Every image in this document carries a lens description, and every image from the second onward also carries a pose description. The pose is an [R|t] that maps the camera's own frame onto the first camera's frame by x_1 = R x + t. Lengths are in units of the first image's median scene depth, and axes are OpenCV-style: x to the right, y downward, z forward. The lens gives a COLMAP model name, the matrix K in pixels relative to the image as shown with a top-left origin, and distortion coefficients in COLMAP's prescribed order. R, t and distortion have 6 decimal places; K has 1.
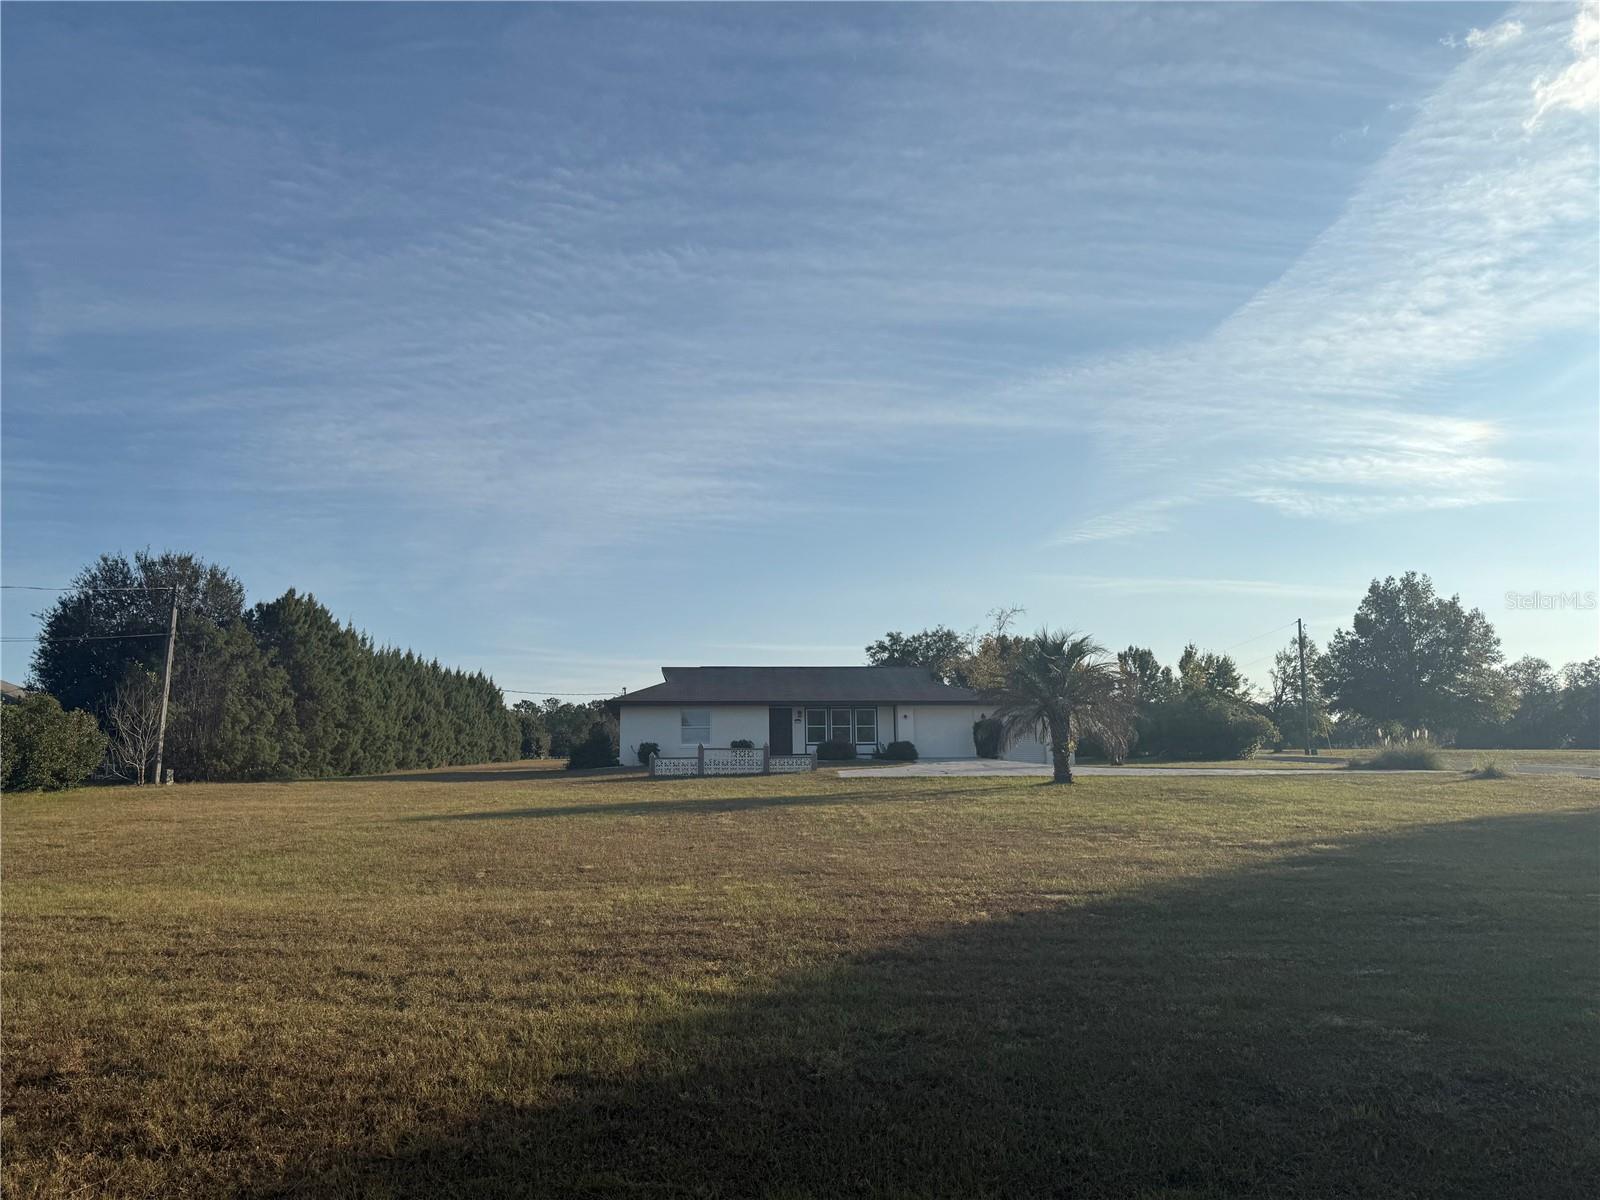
lens RADIAL K [[1147.2, 0, 783.2], [0, 1147.2, 619.2], [0, 0, 1]] dist [0.138942, -0.175639]
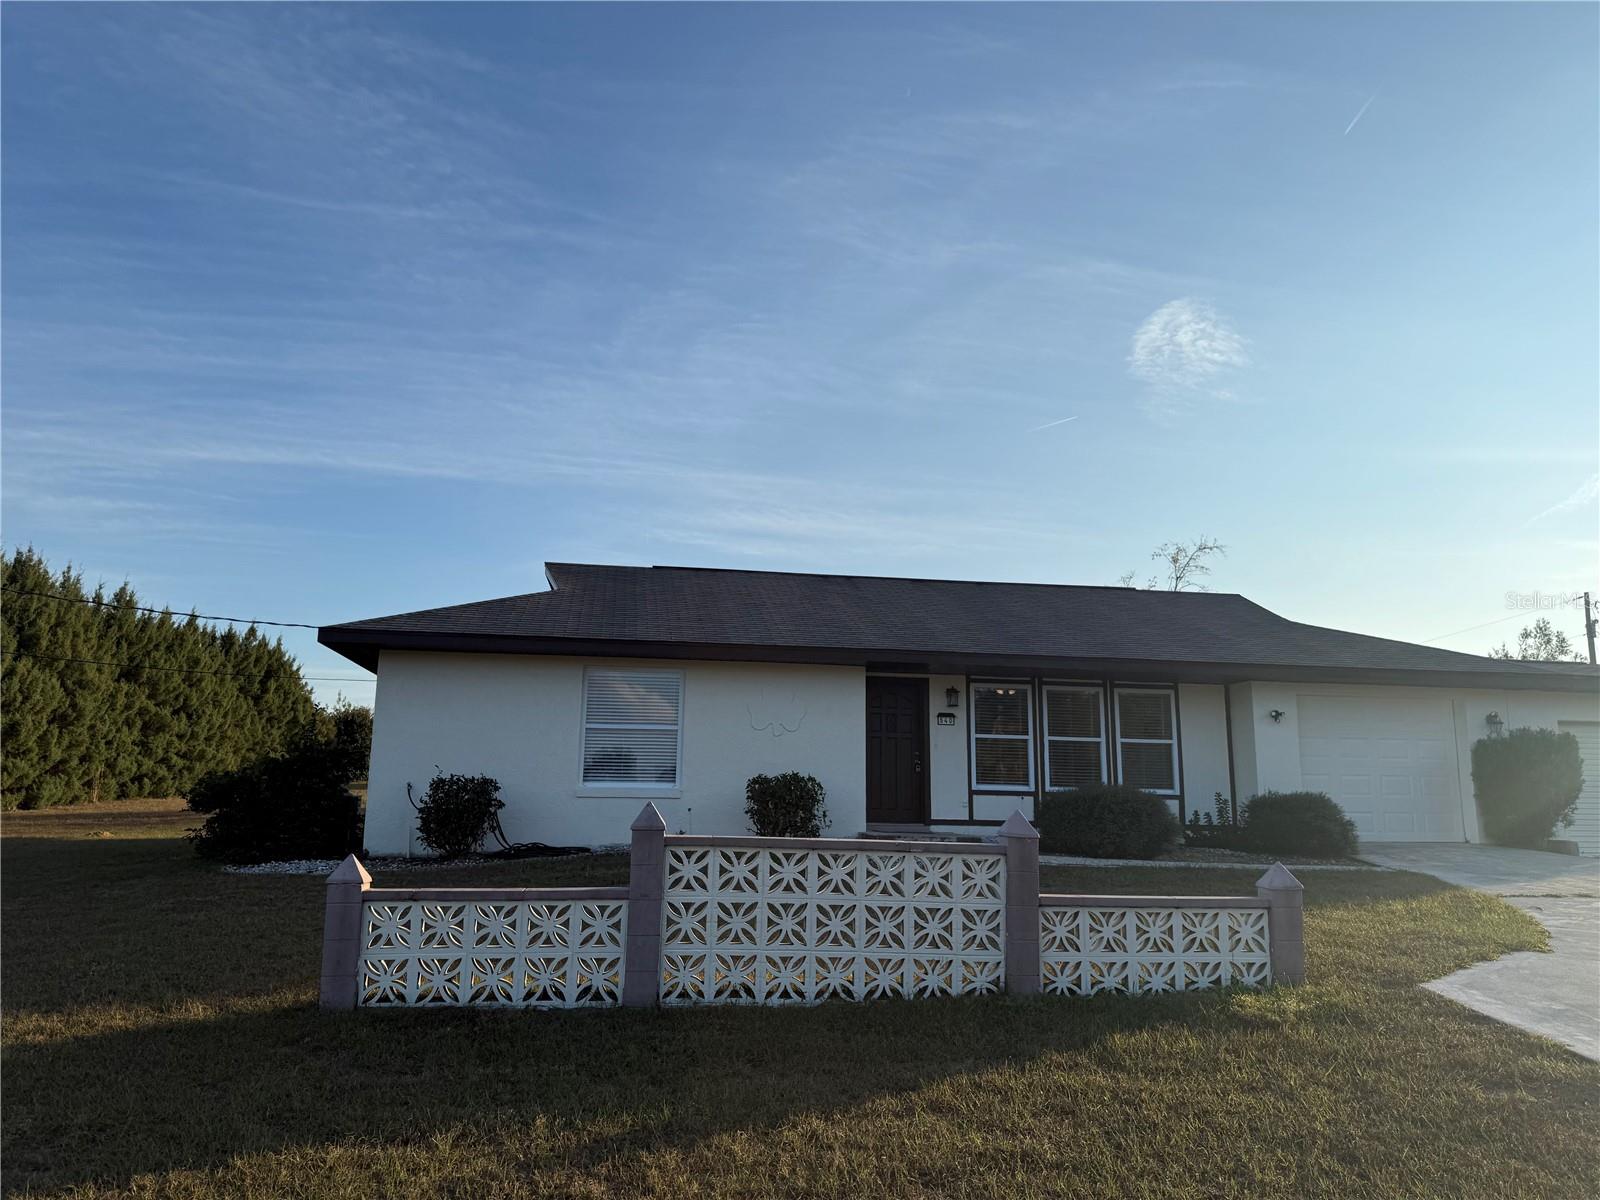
lens RADIAL K [[1134.0, 0, 798.0], [0, 1134.0, 598.9], [0, 0, 1]] dist [0.077601, -0.095829]
pose [[0.997707, 0.035246, 0.057786, -0.049800], [-0.033388, 0.998903, -0.032819, 0.067467], [-0.058879, 0.030814, 0.997789, 0.688032]]
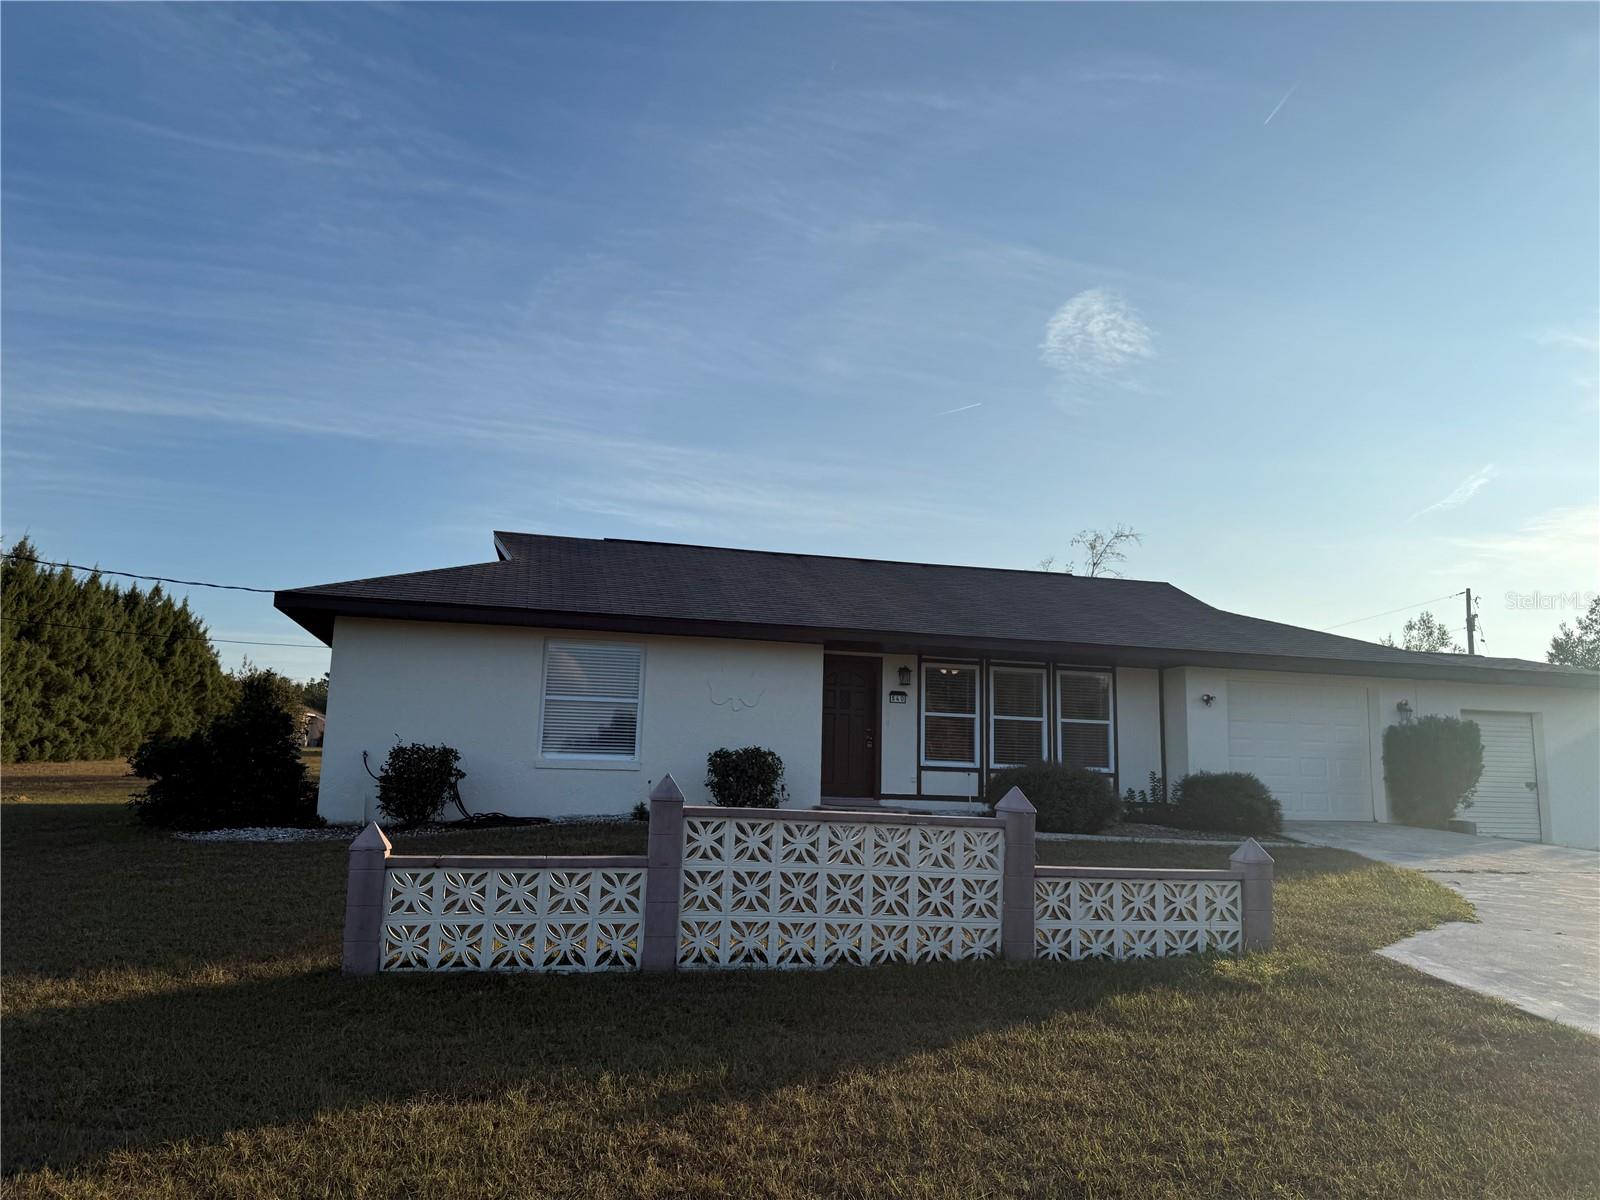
lens RADIAL K [[1130.6, 0, 803.0], [0, 1130.6, 602.0], [0, 0, 1]] dist [0.106049, -0.147608]
pose [[0.988043, 0.059988, 0.142027, -0.064113], [-0.058898, 0.998193, -0.011868, 0.067402], [-0.142483, 0.003361, 0.989792, 0.684703]]
